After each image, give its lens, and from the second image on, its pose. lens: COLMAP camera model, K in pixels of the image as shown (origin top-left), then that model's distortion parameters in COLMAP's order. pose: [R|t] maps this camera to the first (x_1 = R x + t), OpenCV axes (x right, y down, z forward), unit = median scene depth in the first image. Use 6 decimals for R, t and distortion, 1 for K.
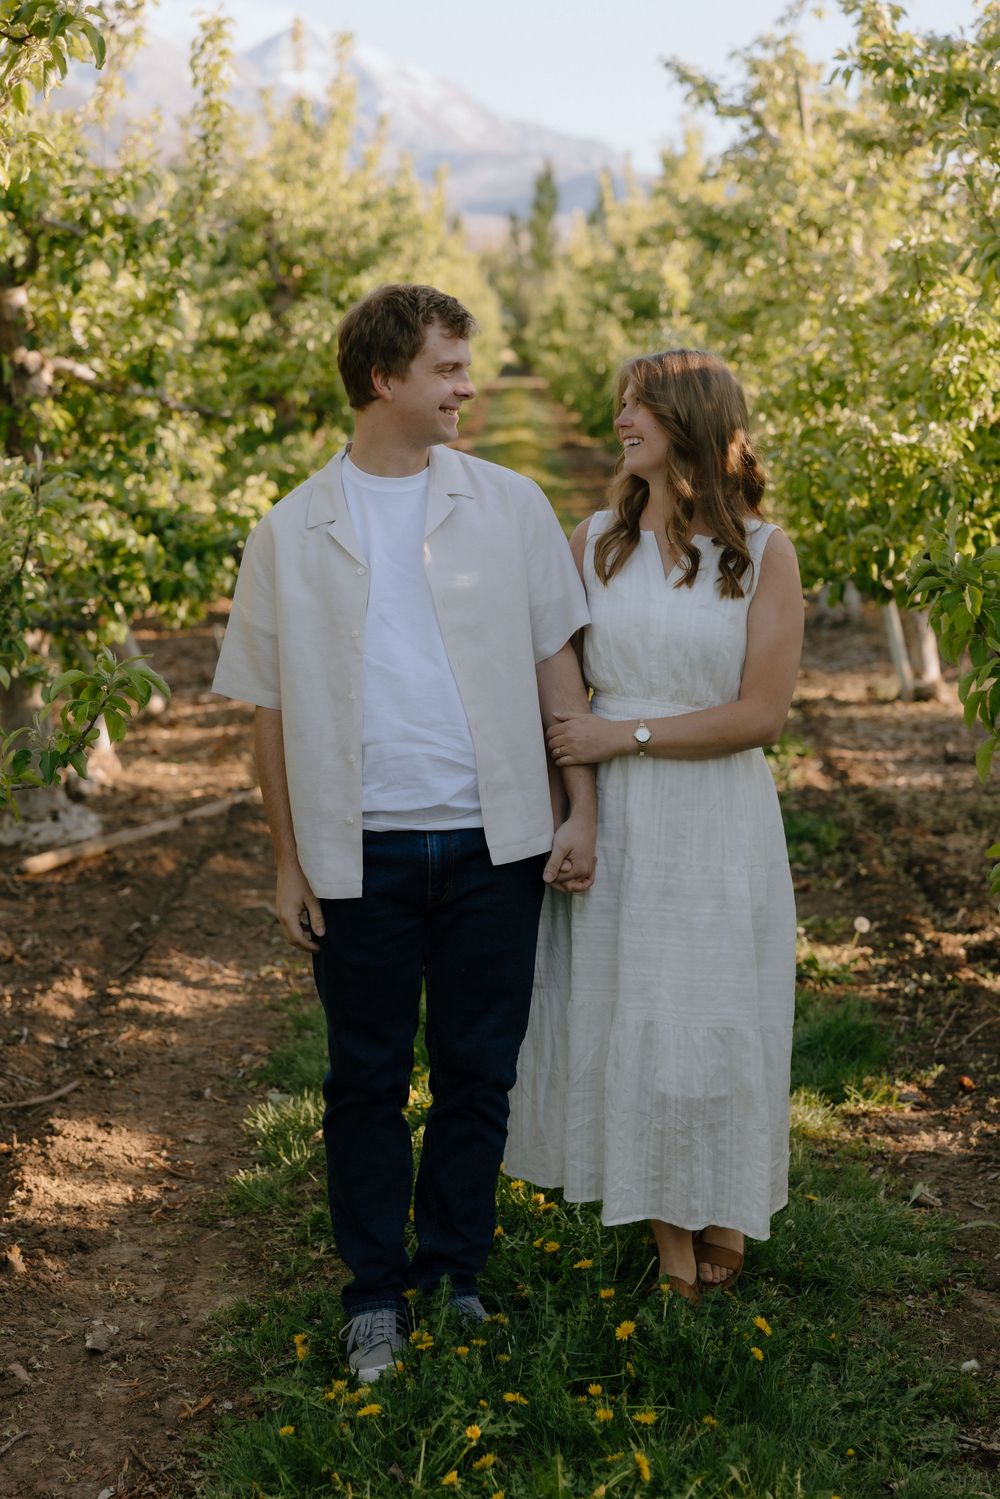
lens RADIAL K [[2933.1, 0, 470.1], [0, 2933.1, 740.4], [0, 0, 1]] dist [0.025548, 0.000000]
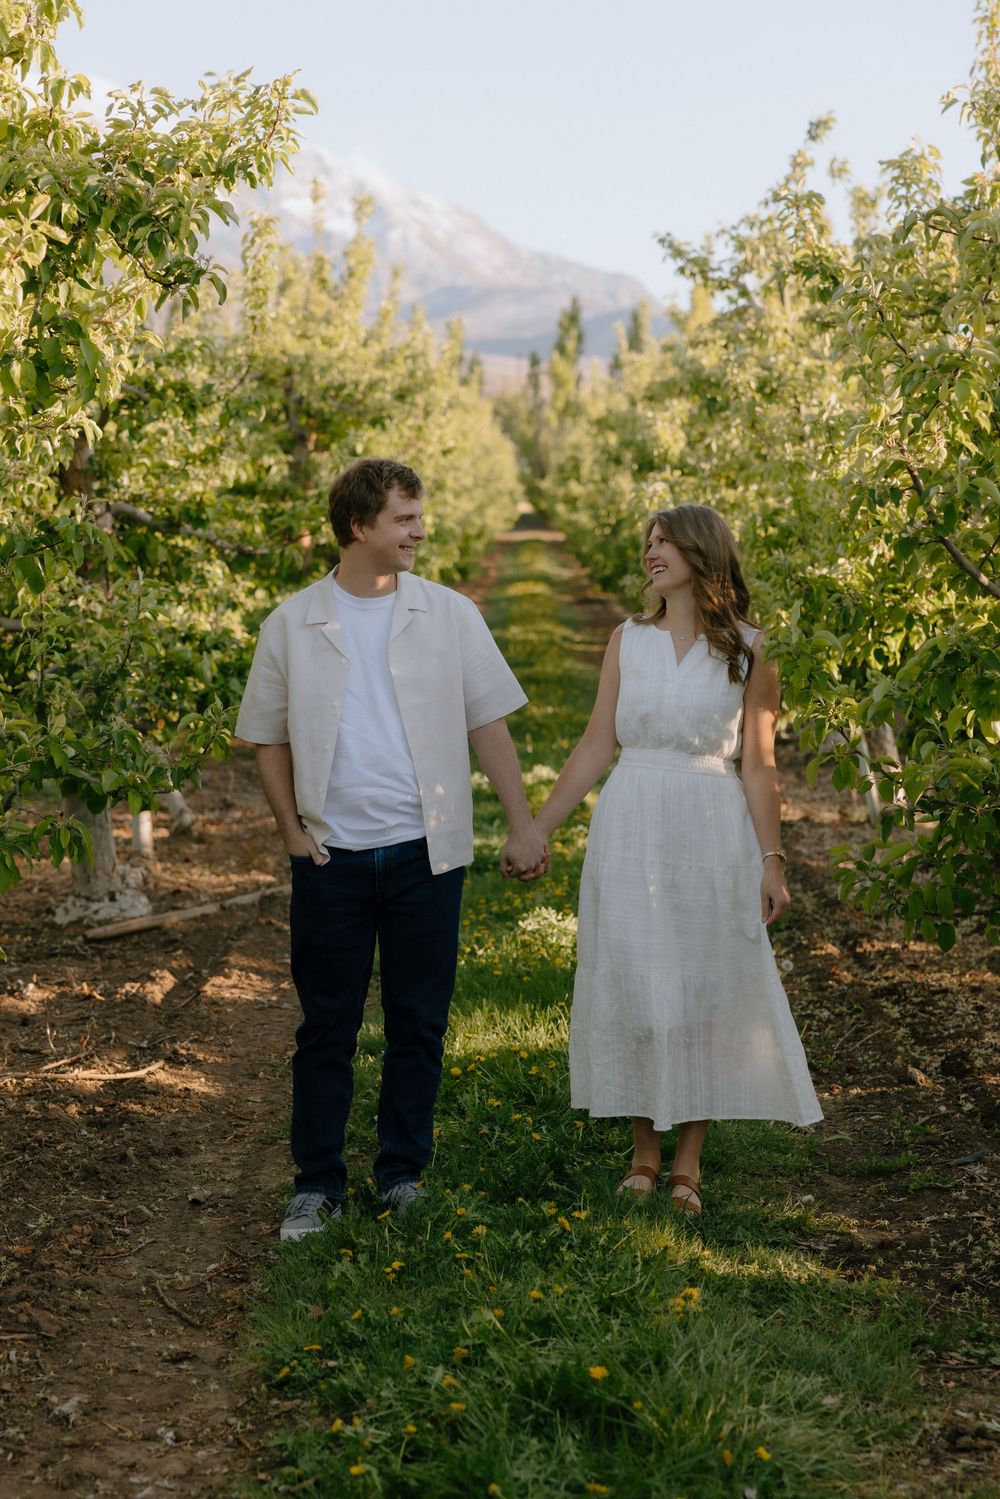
lens RADIAL K [[3218.6, 0, 463.1], [0, 3218.6, 804.7], [0, 0, 1]] dist [0.021418, 0.000000]
pose [[0.999929, 0.010463, -0.005738, 0.003714], [-0.010674, 0.999213, -0.038193, 0.039593], [0.005334, 0.038251, 0.999254, -0.288302]]
